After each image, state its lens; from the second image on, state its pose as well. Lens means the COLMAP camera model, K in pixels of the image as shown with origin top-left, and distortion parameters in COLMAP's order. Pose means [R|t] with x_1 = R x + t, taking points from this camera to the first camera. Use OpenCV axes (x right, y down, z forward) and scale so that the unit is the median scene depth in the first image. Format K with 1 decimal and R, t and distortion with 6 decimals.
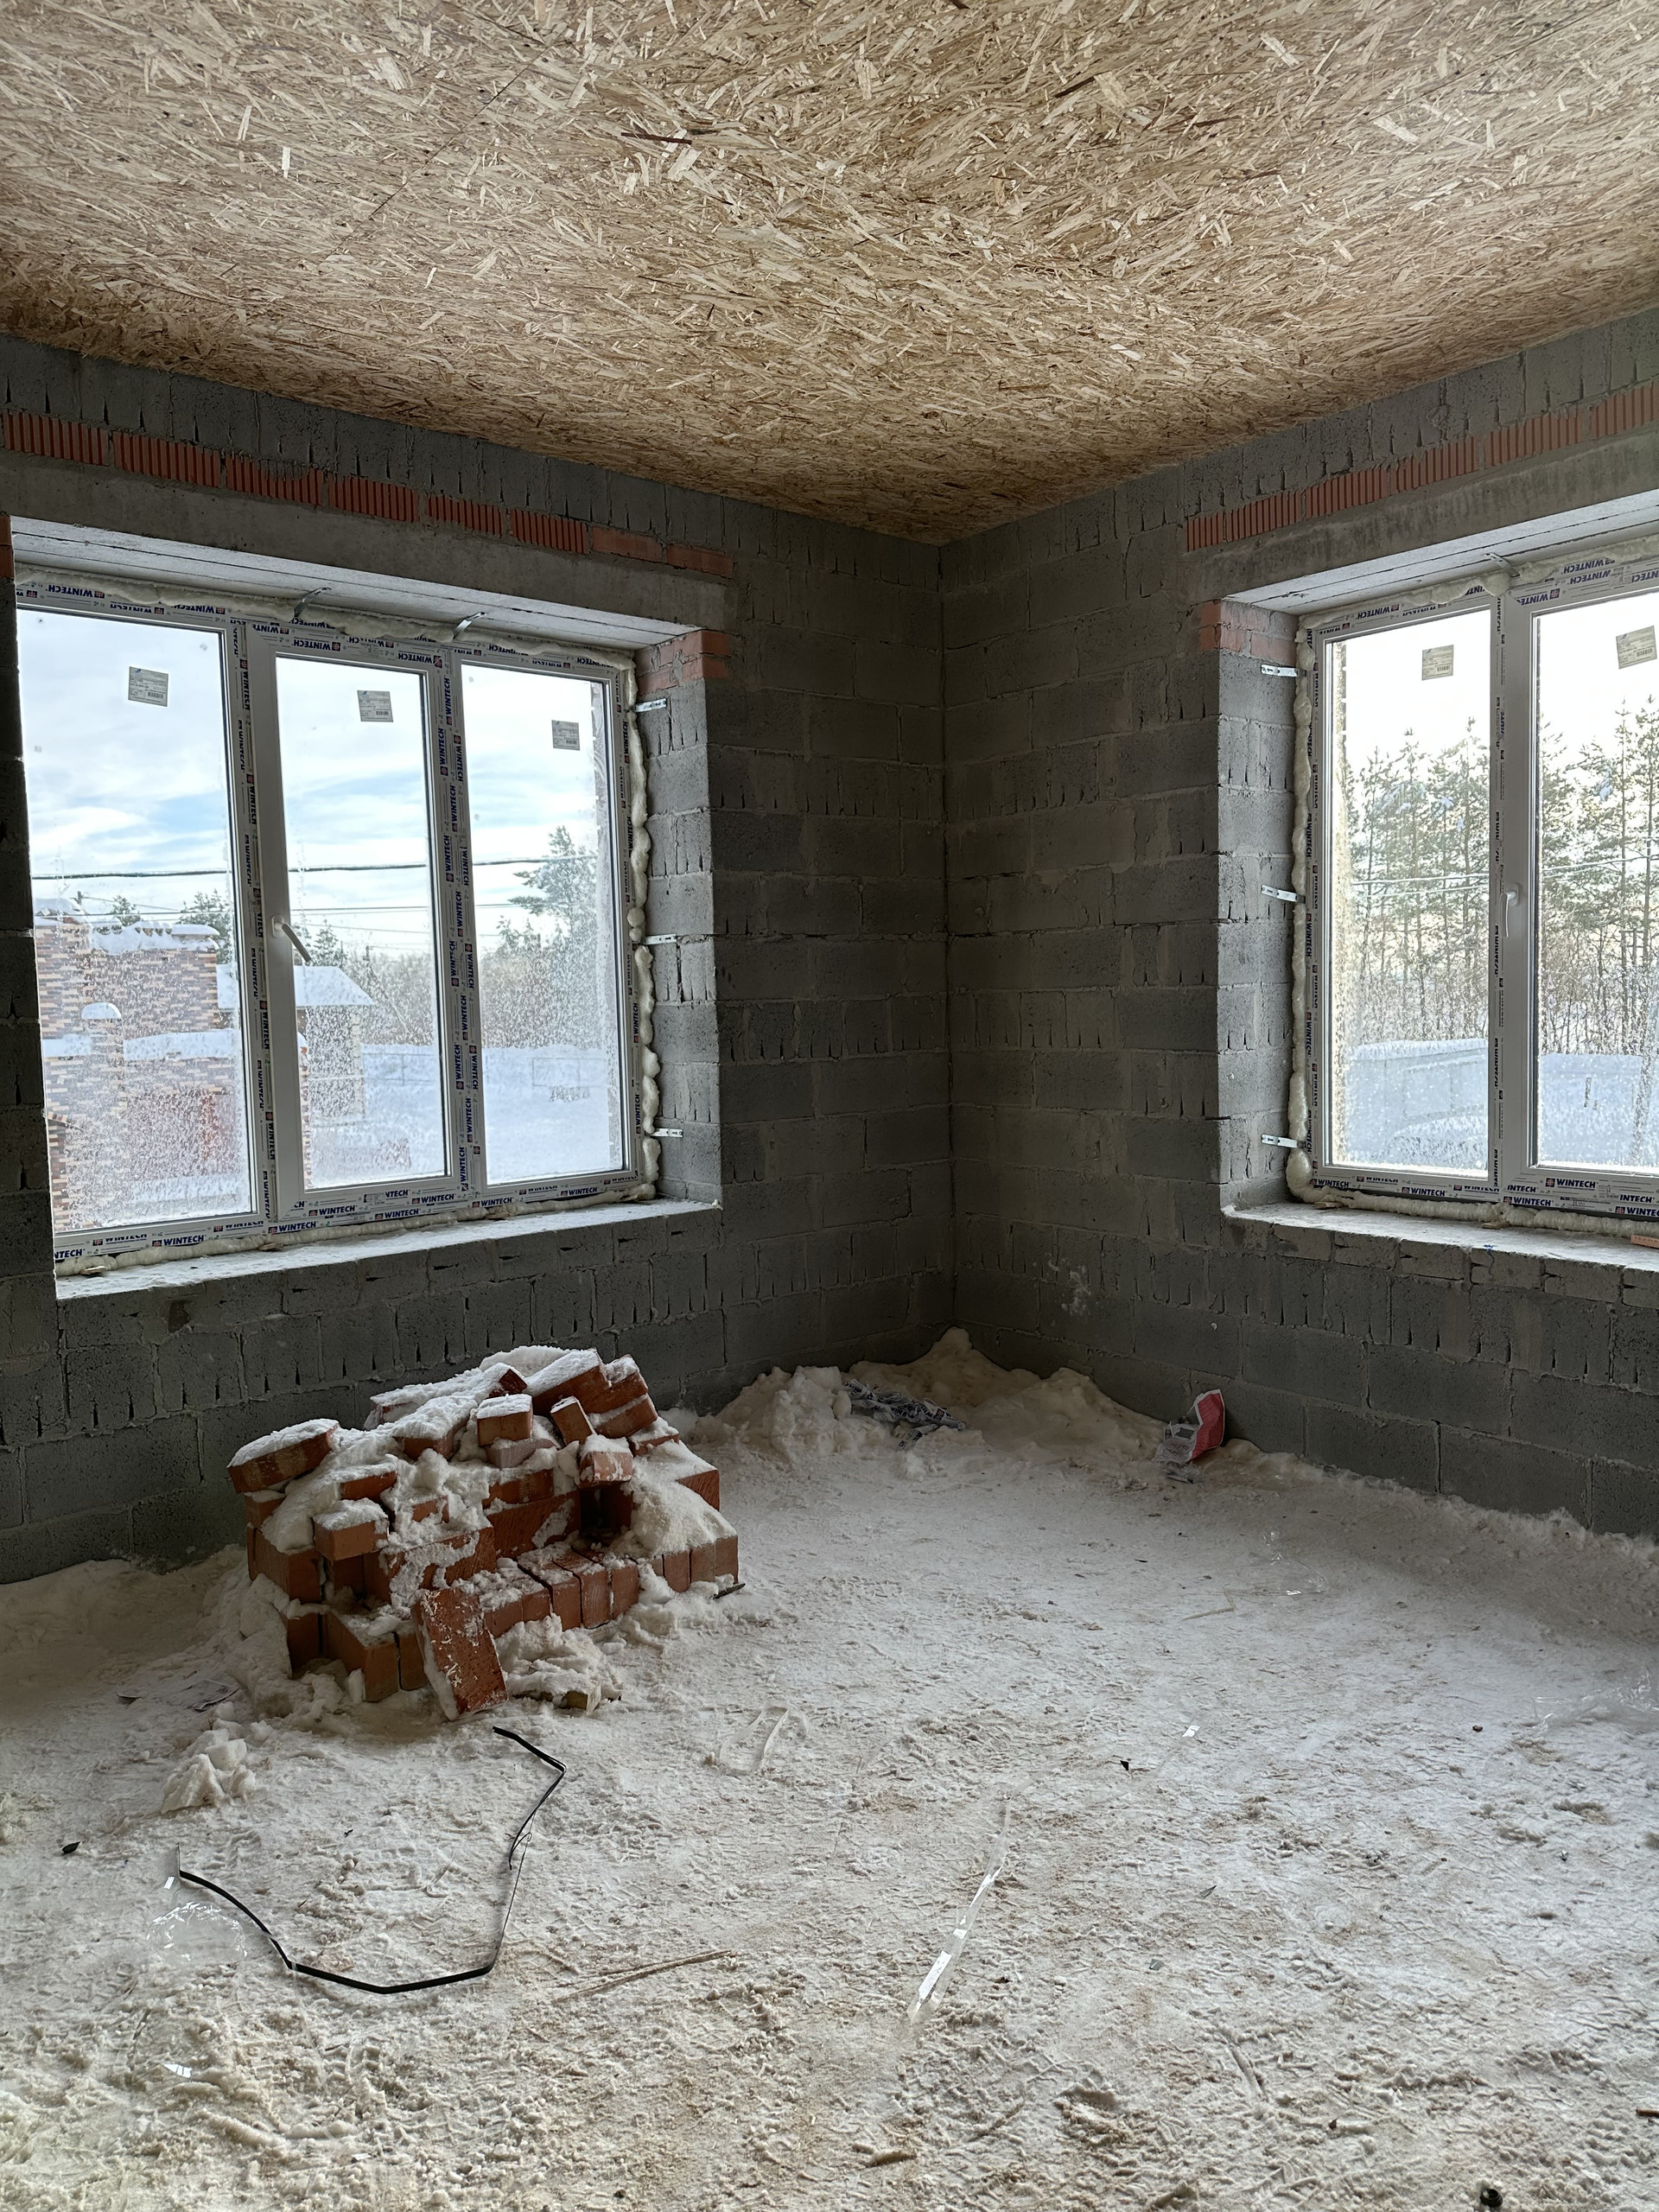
lens RADIAL K [[1535.4, 0, 841.4], [0, 1535.4, 1097.7], [0, 0, 1]] dist [0.166475, -0.257441]
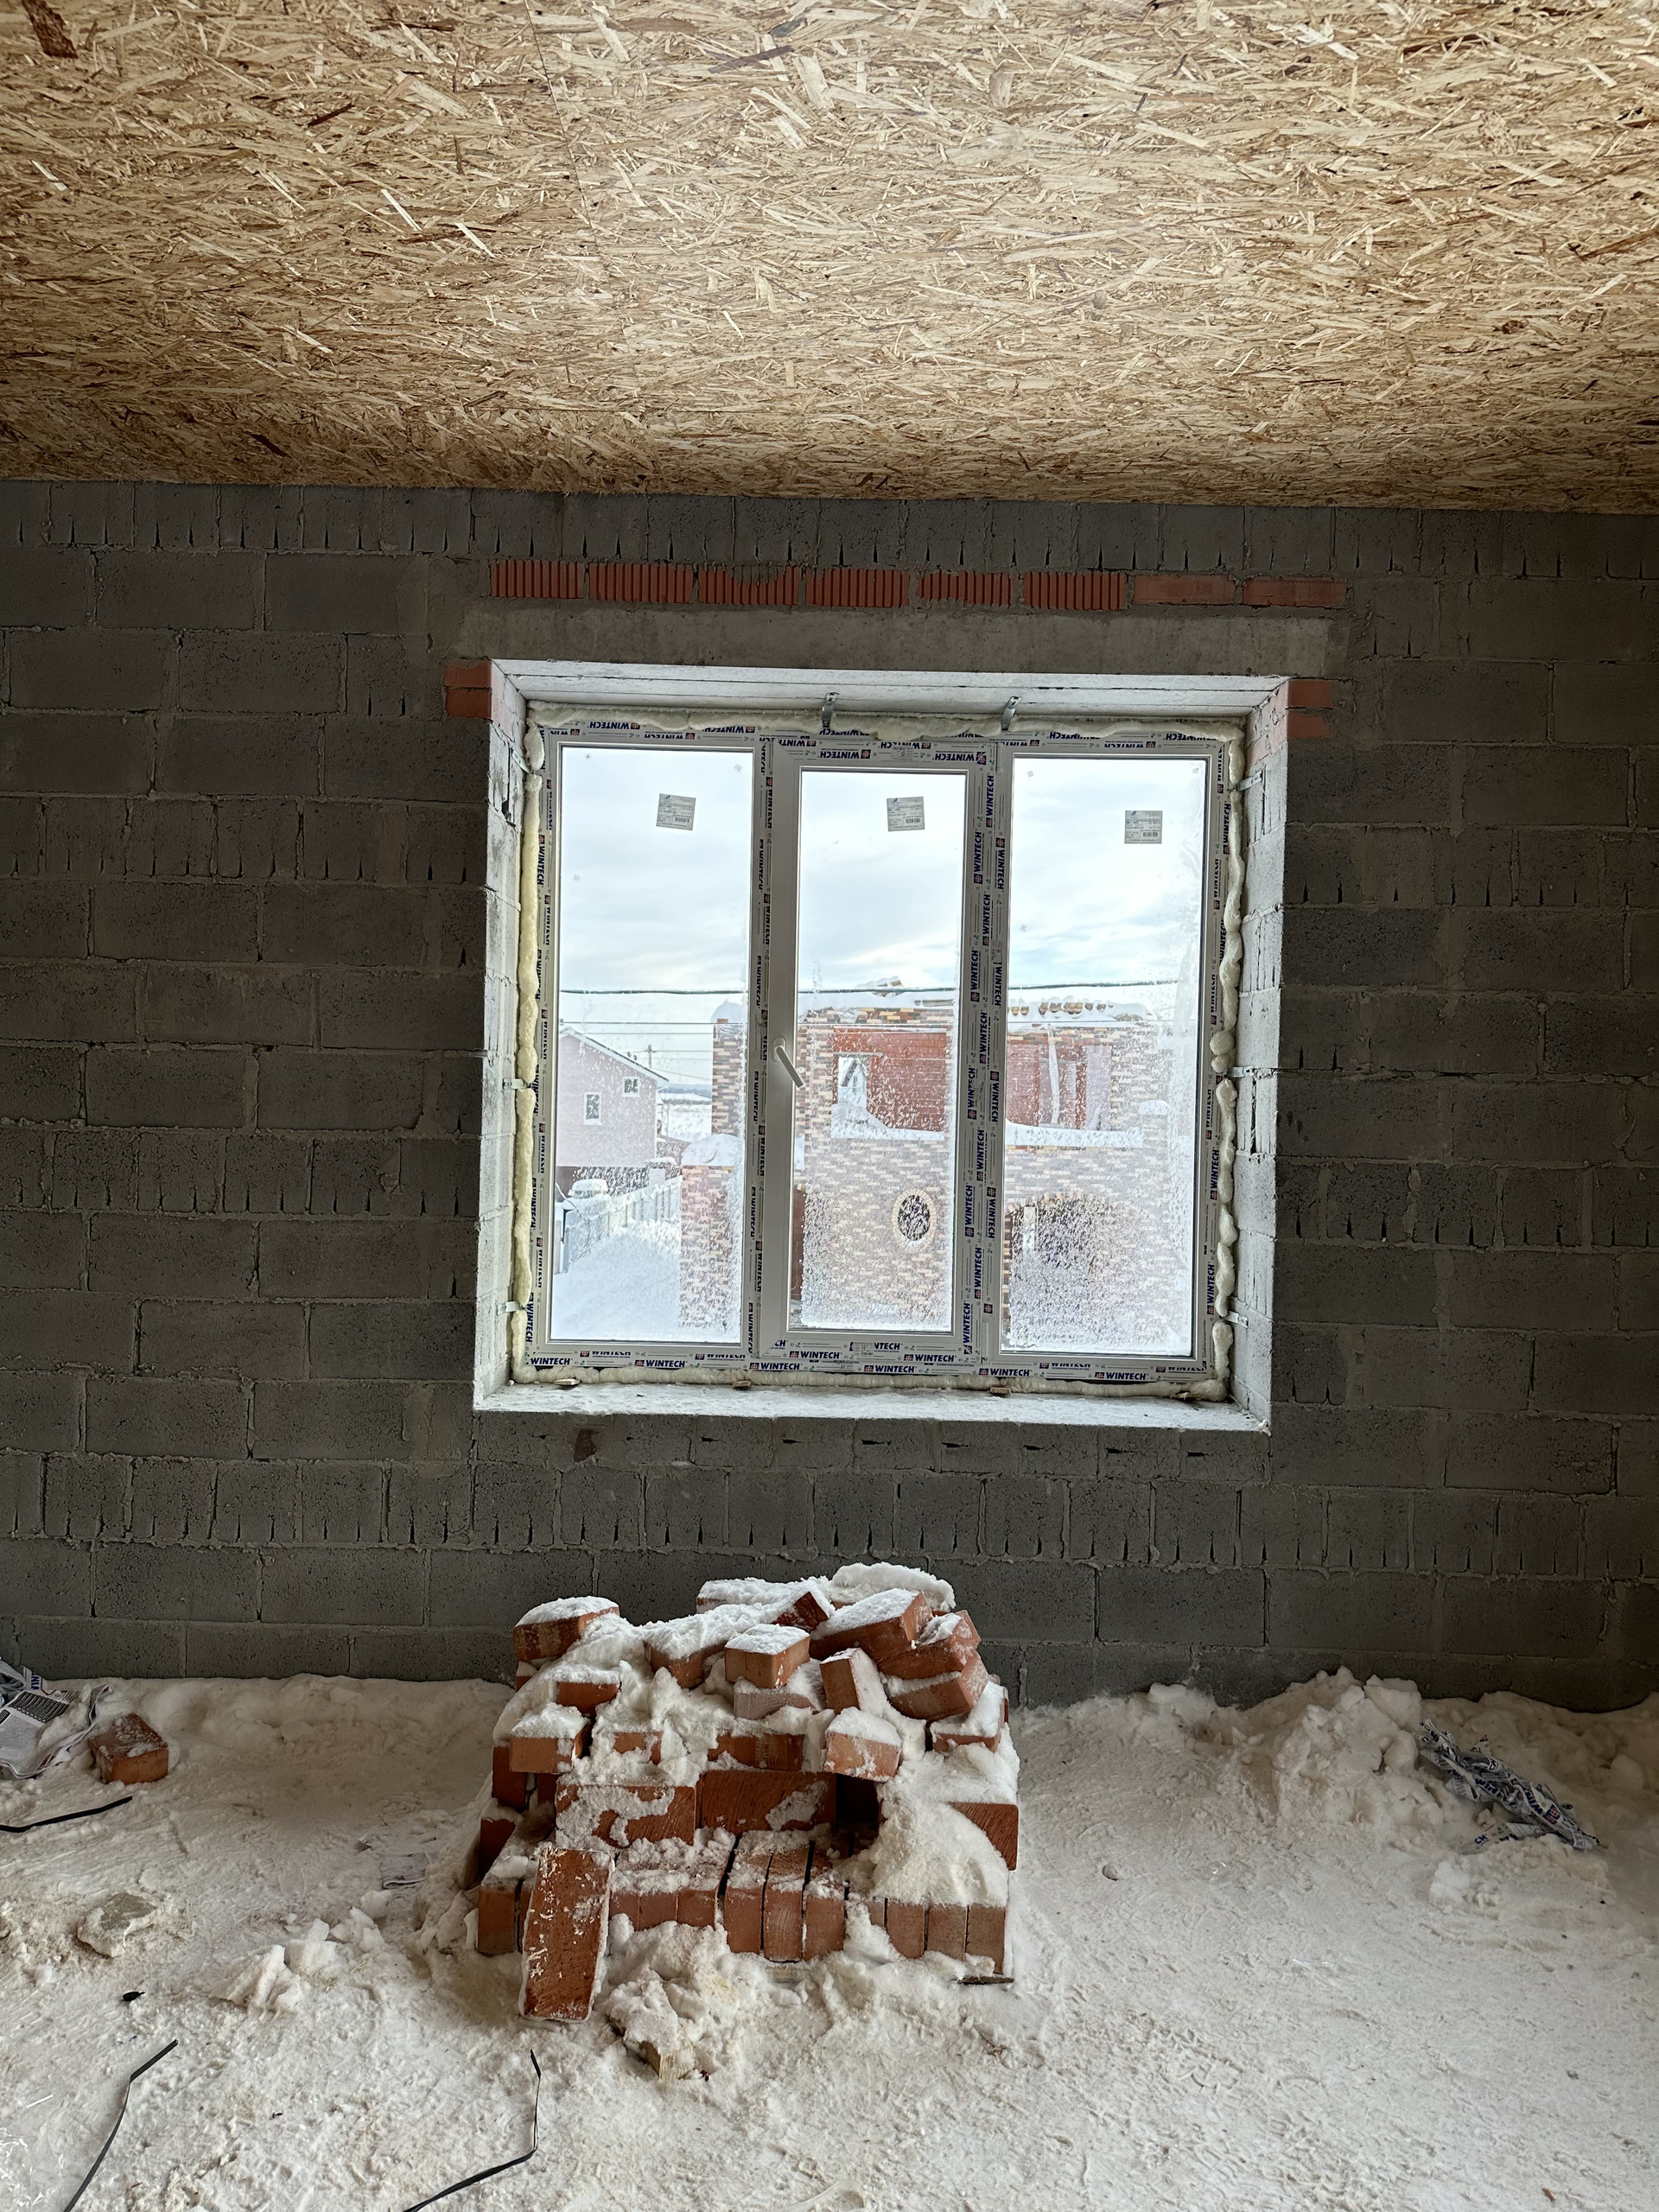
lens RADIAL K [[1529.4, 0, 827.8], [0, 1529.4, 1099.3], [0, 0, 1]] dist [0.091467, -0.130034]
pose [[0.760042, 0.050187, -0.647933, 0.251488], [-0.090958, 0.995415, -0.029595, -0.050430], [0.643477, 0.081428, 0.761122, 0.291499]]
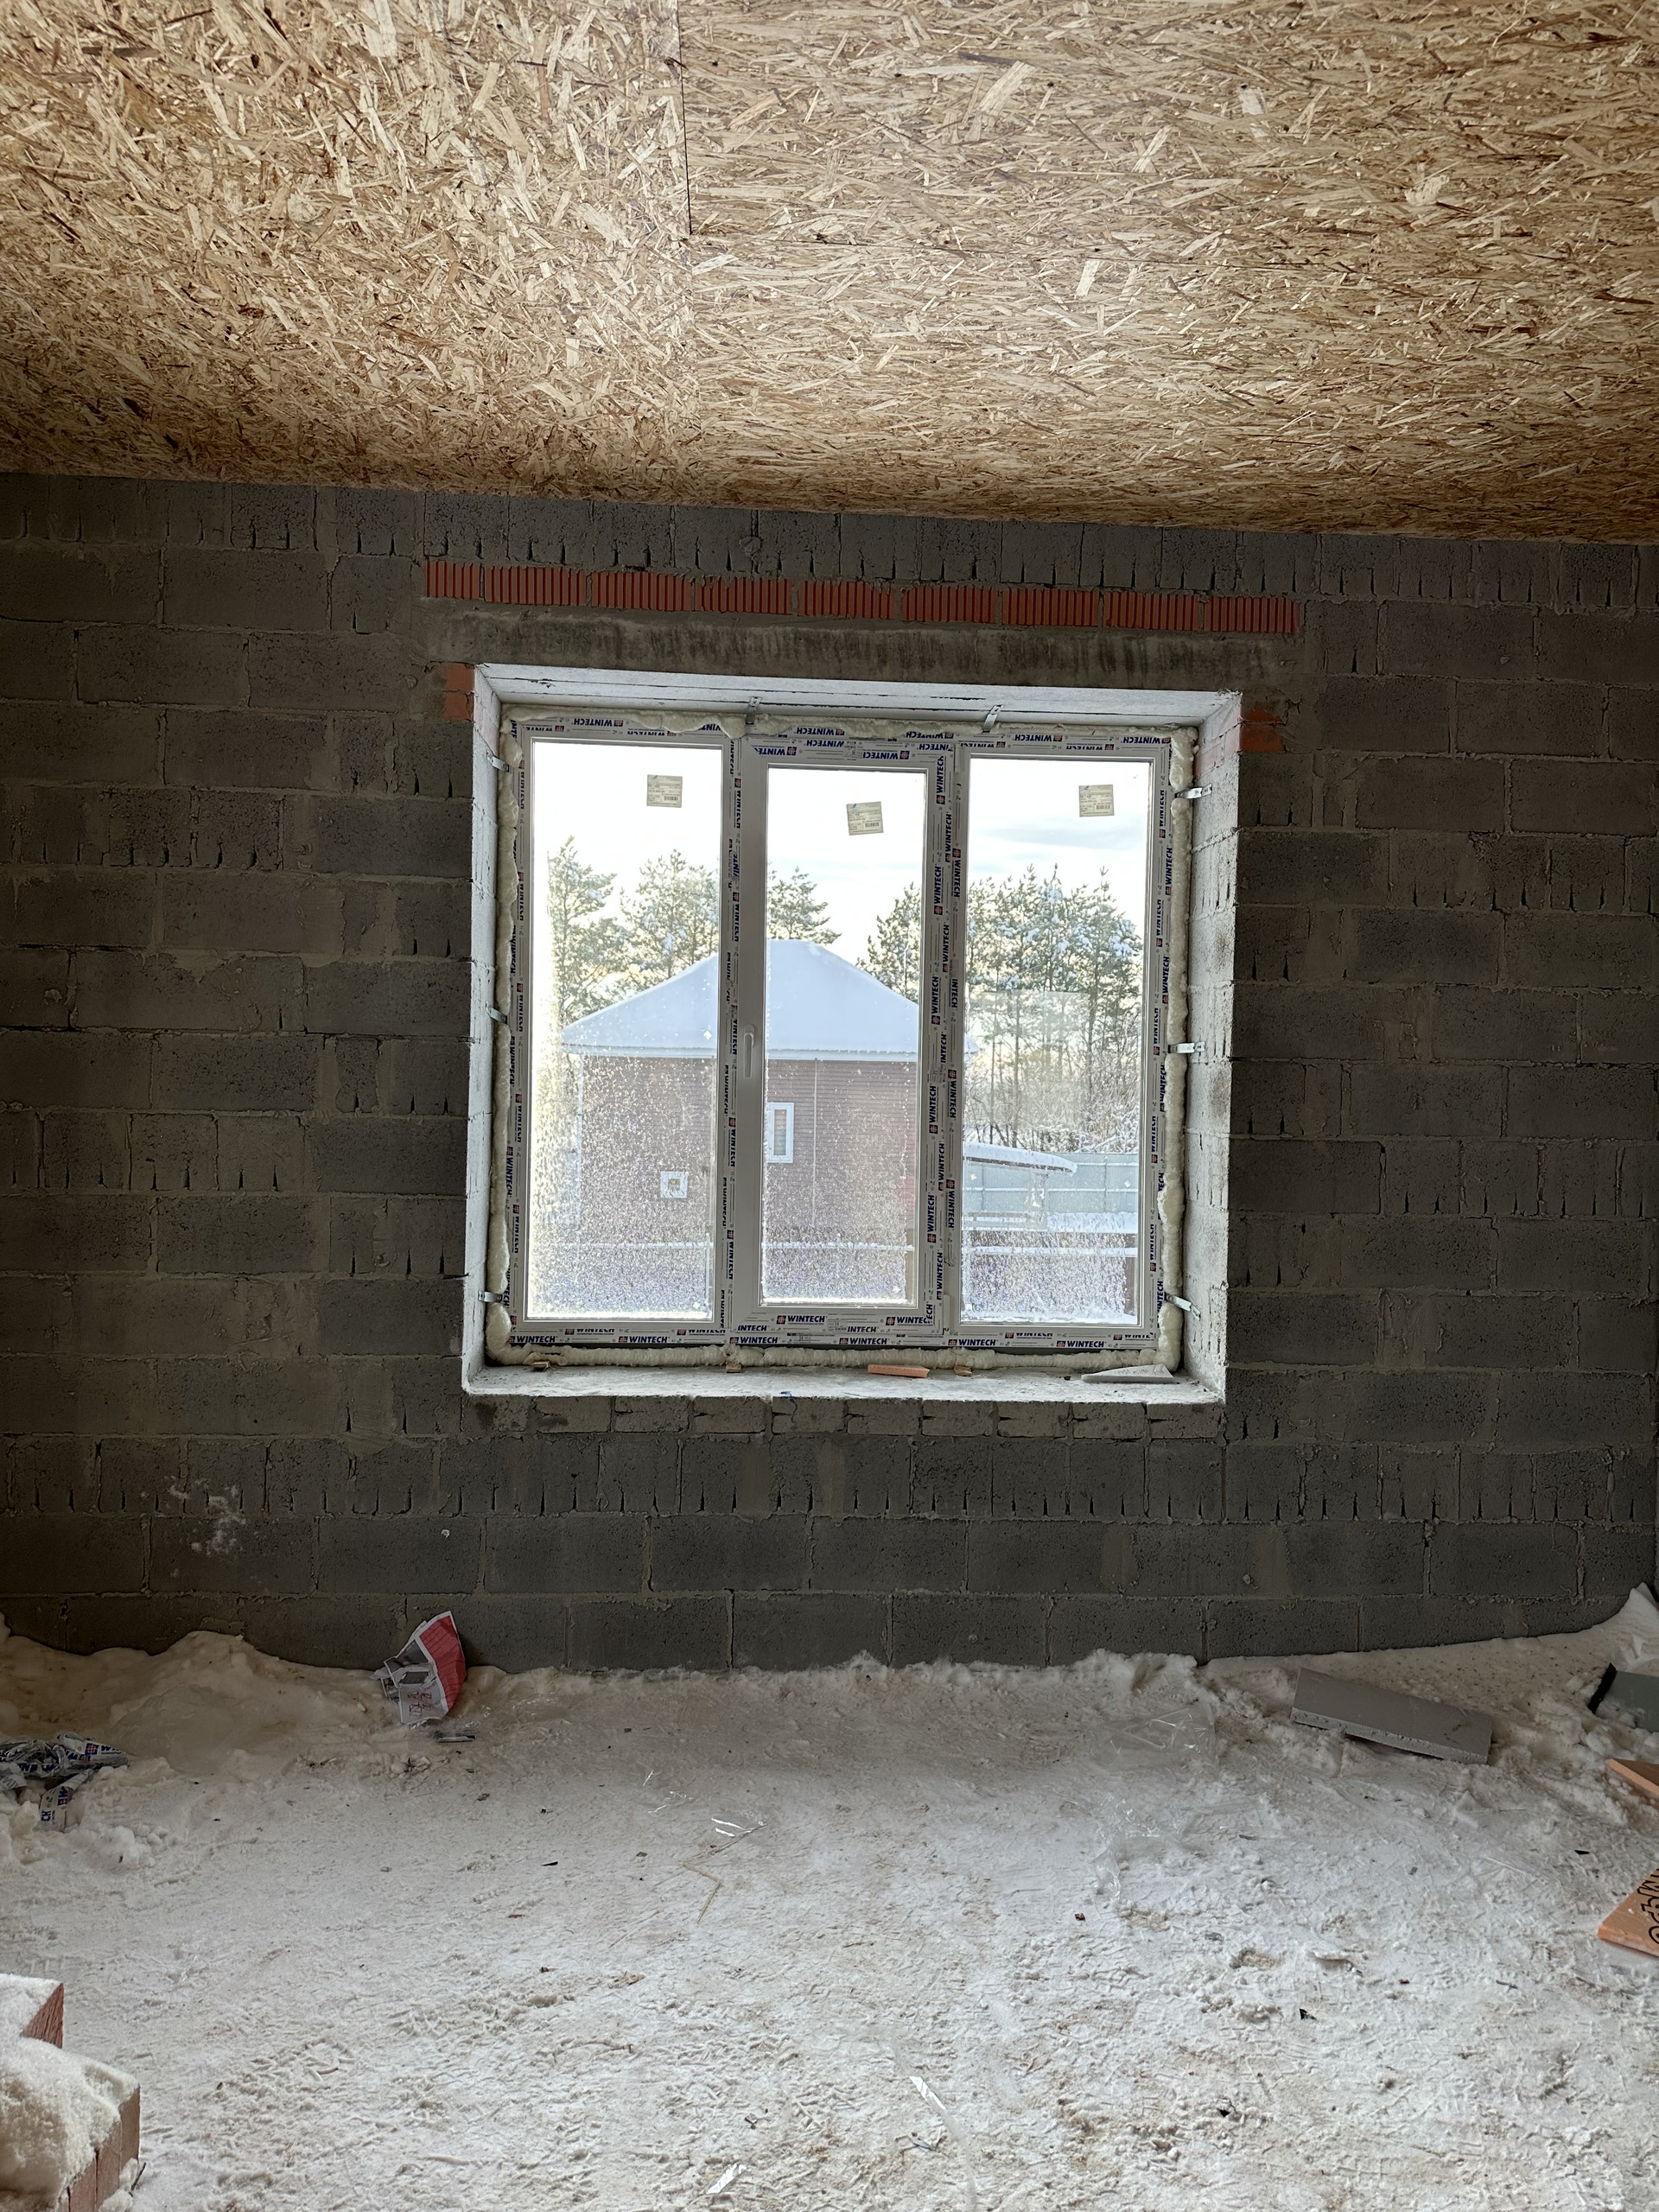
lens RADIAL K [[1535.4, 0, 841.4], [0, 1535.4, 1097.7], [0, 0, 1]] dist [0.166475, -0.257441]
pose [[0.605999, 0.027771, 0.794980, -0.338112], [0.023560, 0.998325, -0.052834, -0.037682], [-0.795116, 0.050747, 0.604330, 0.378022]]
